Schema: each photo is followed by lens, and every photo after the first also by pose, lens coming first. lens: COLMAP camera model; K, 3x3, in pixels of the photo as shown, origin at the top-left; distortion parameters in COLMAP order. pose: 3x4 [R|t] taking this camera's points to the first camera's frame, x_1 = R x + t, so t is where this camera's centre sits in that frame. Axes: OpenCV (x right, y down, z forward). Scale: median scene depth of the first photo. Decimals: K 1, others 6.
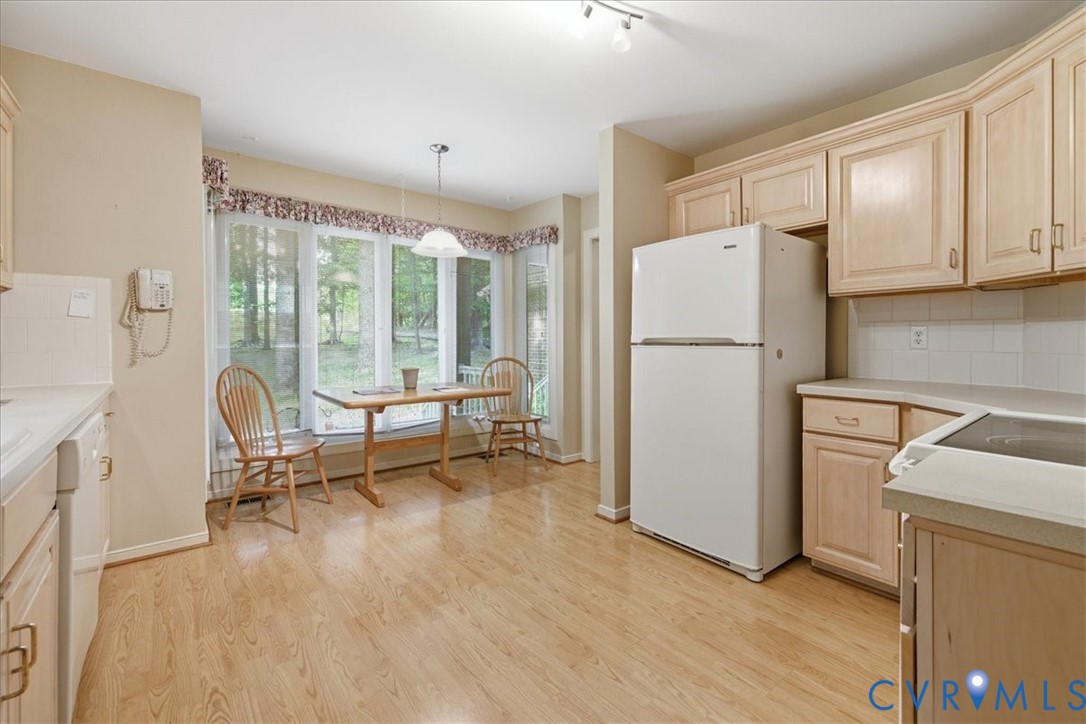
lens RADIAL K [[468.6, 0, 536.5], [0, 468.6, 344.2], [0, 0, 1]] dist [0.001219, -0.000446]
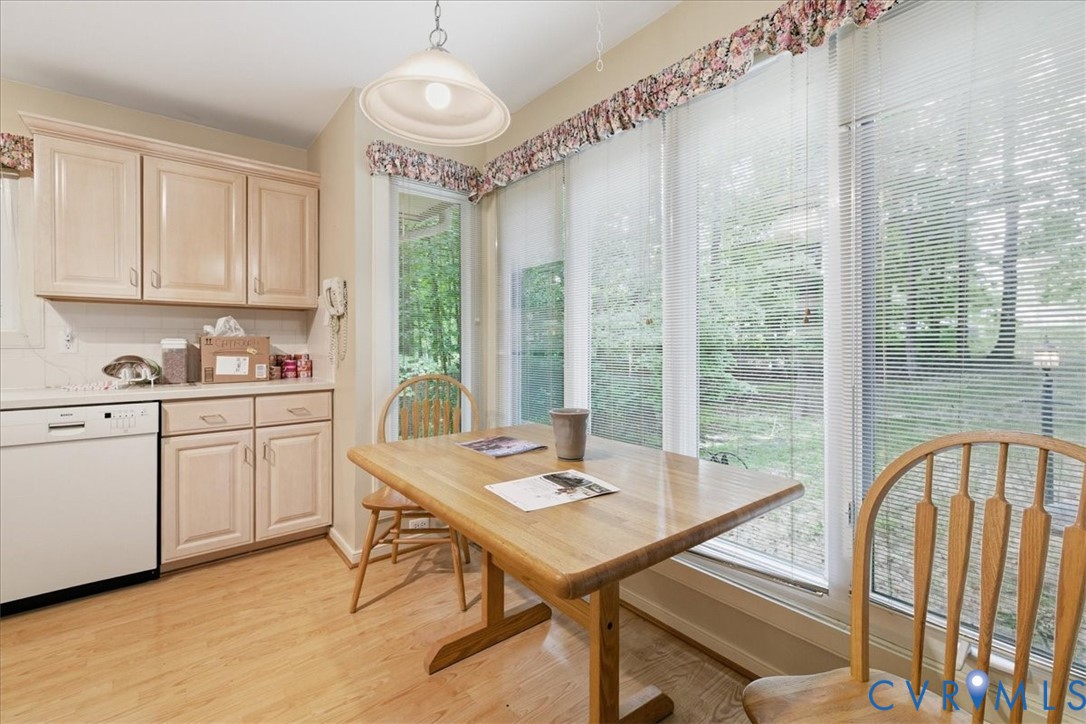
lens RADIAL K [[468.6, 0, 536.5], [0, 468.6, 344.2], [0, 0, 1]] dist [0.001219, -0.000446]
pose [[0.000971, 0.000588, -0.999999, 0.294295], [-0.009319, 0.999956, 0.000579, -0.019765], [0.999956, 0.009318, 0.000977, 1.804342]]
